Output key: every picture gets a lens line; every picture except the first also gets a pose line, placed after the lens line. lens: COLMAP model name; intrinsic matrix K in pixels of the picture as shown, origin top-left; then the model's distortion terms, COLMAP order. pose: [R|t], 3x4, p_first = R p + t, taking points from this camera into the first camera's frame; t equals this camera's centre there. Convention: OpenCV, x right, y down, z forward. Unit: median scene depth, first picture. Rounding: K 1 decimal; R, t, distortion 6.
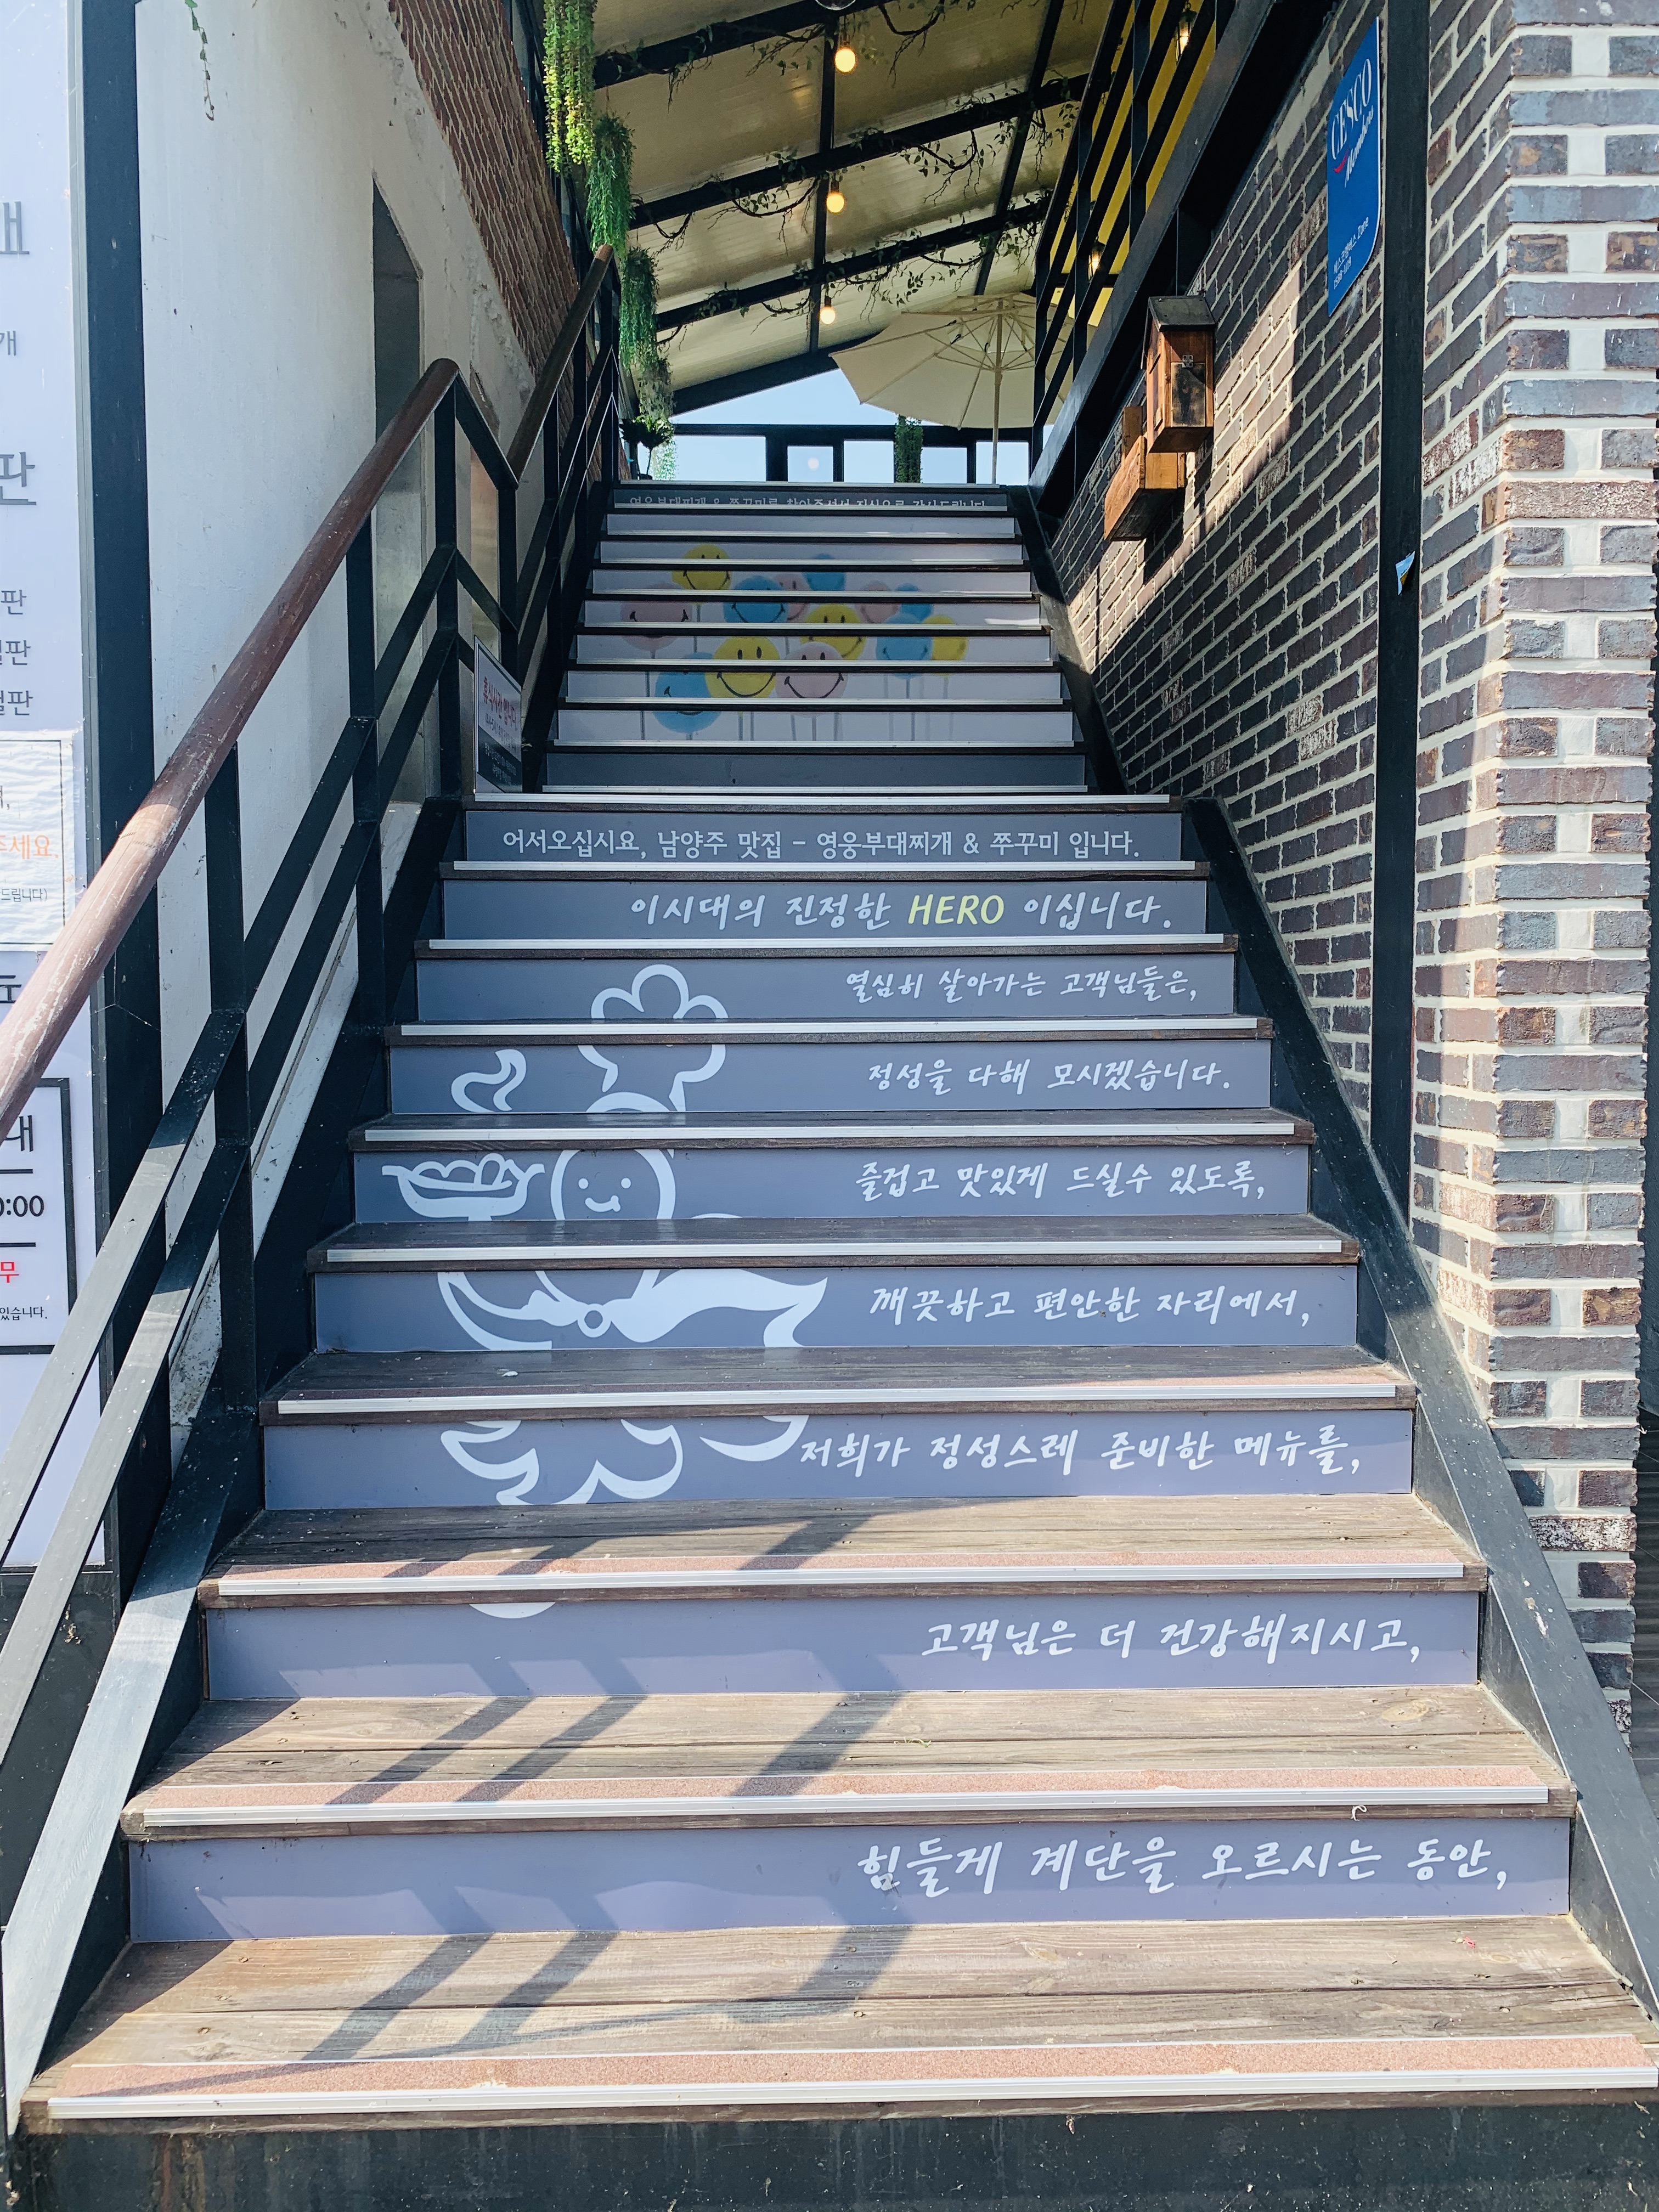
lens RADIAL K [[1691.6, 0, 827.7], [0, 1691.6, 1113.3], [0, 0, 1]] dist [0.002595, -0.004403]
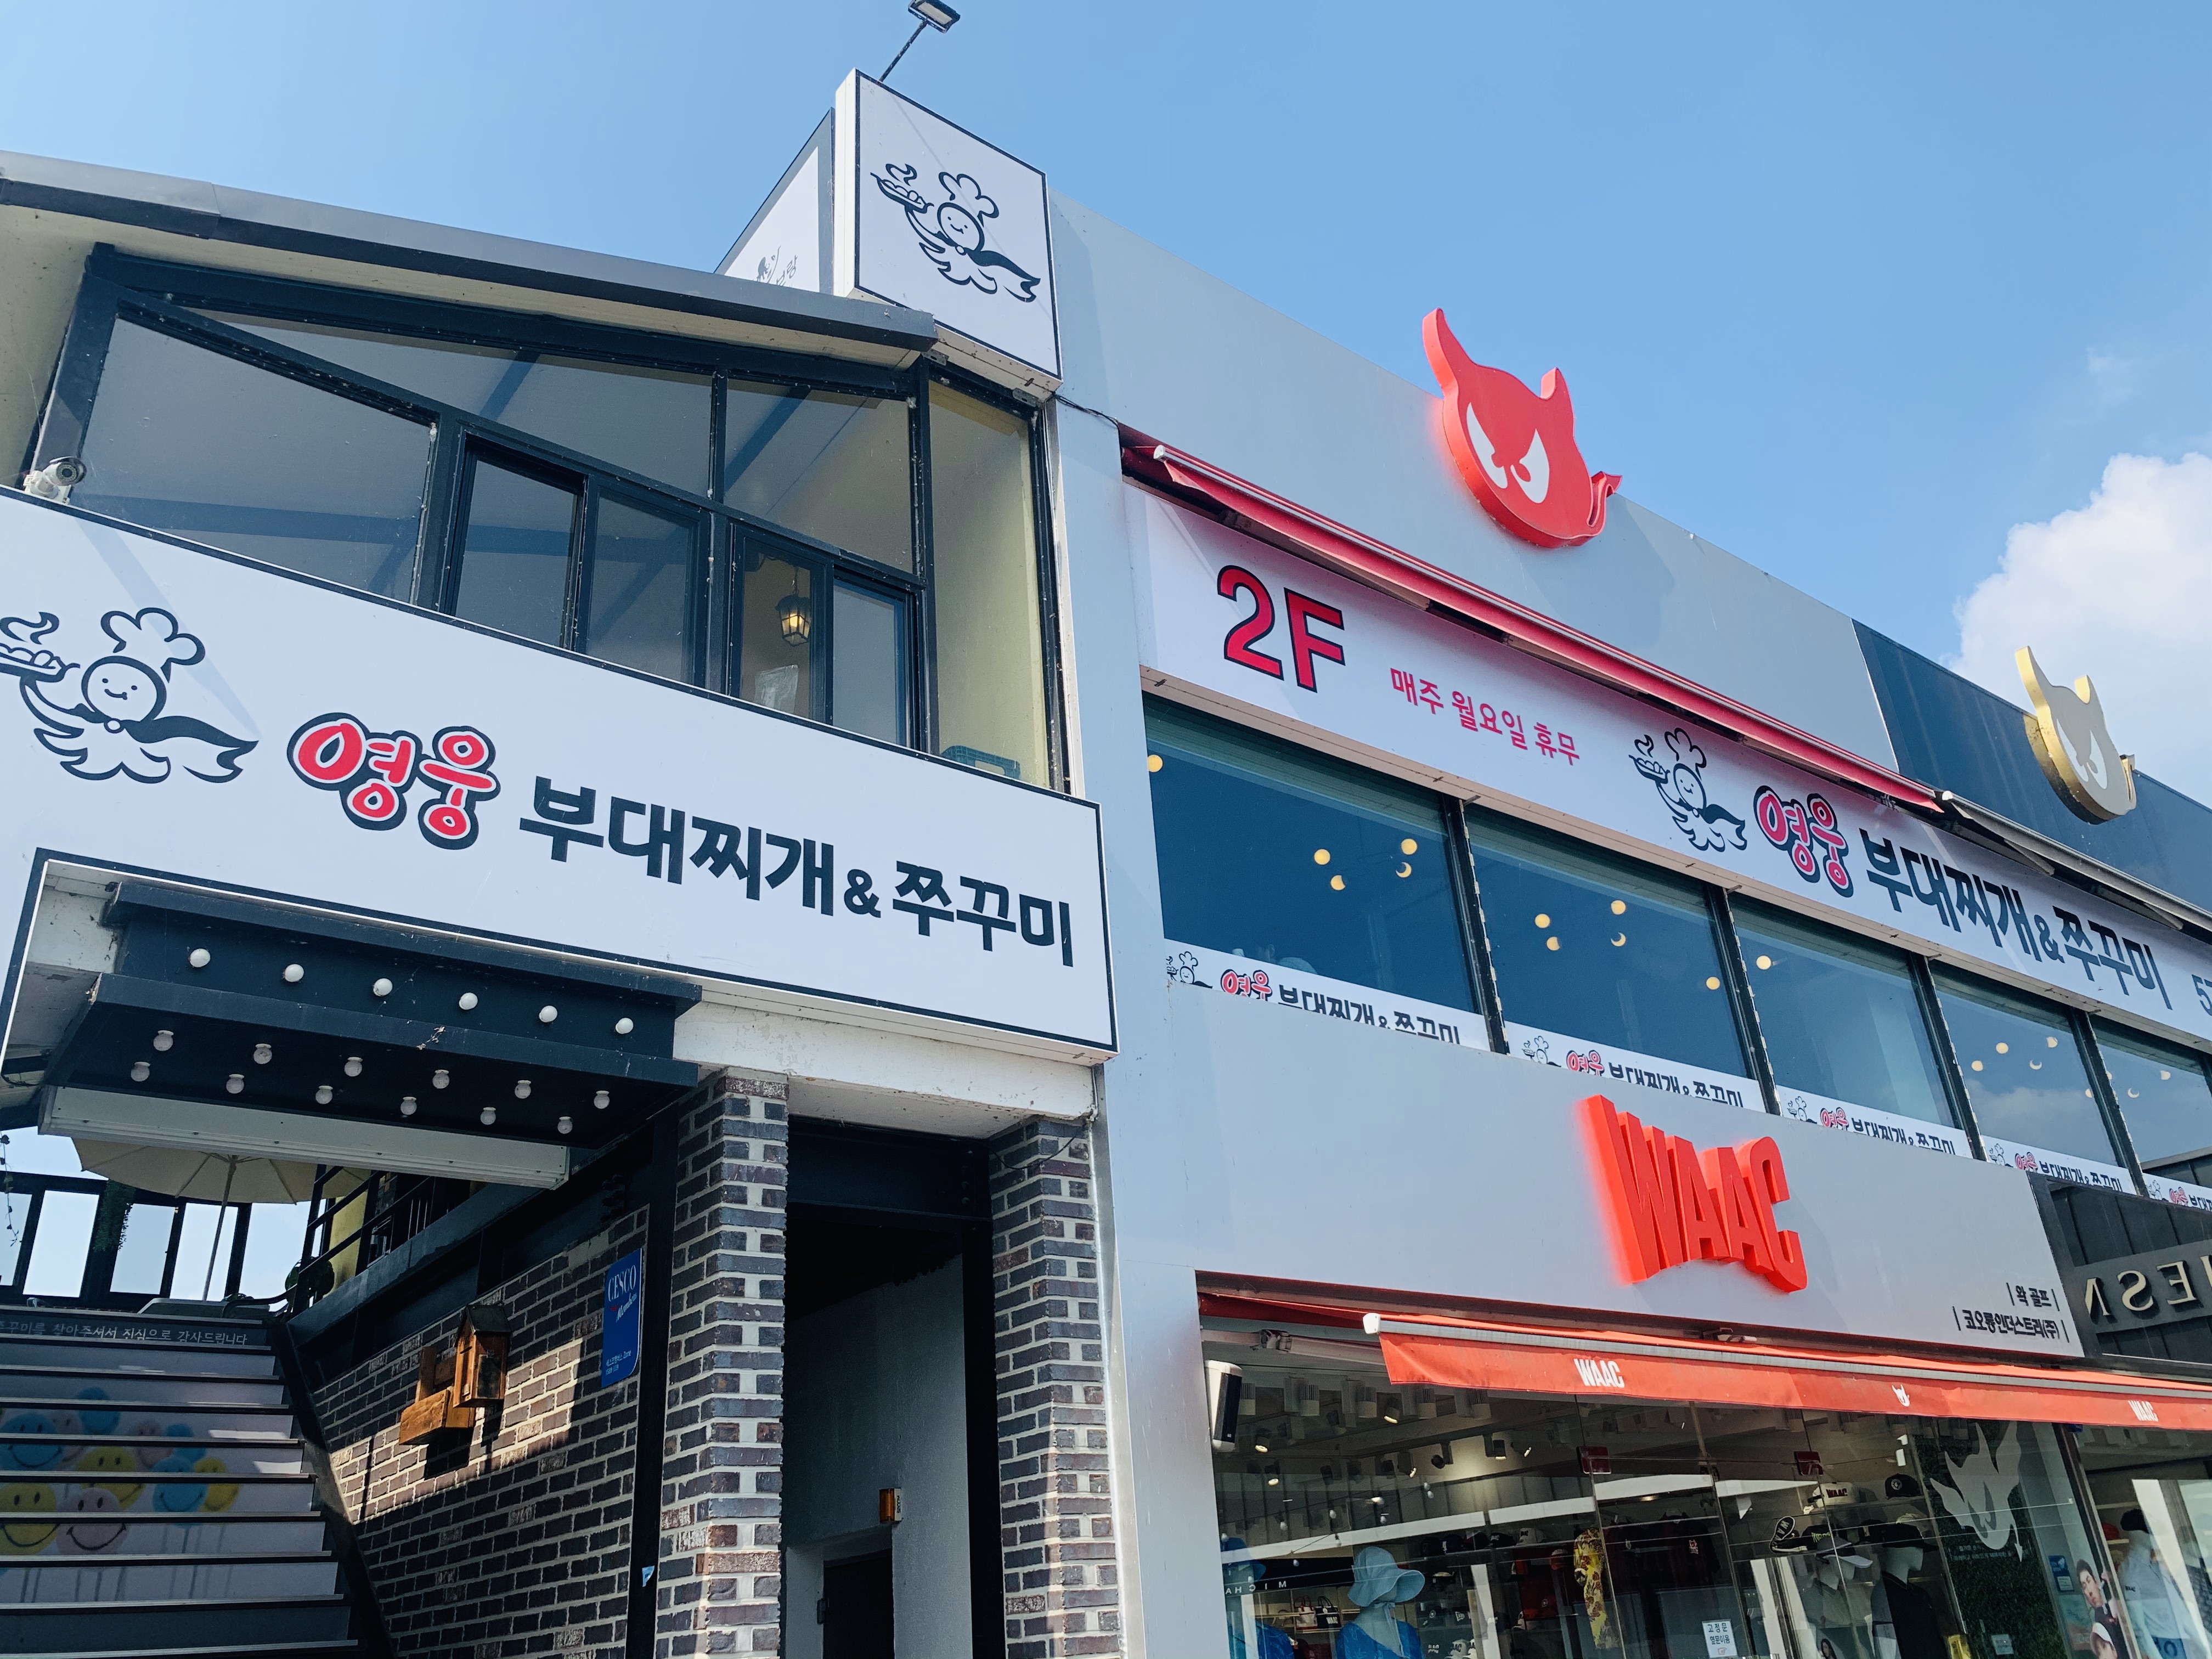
lens RADIAL K [[1691.6, 0, 1093.1], [0, 1691.6, 825.5], [0, 0, 1]] dist [0.002595, -0.004403]
pose [[0.808374, 0.220952, 0.545630, -0.305885], [0.097911, 0.863510, -0.494736, -0.058978], [-0.580469, 0.453355, 0.676405, -0.594565]]
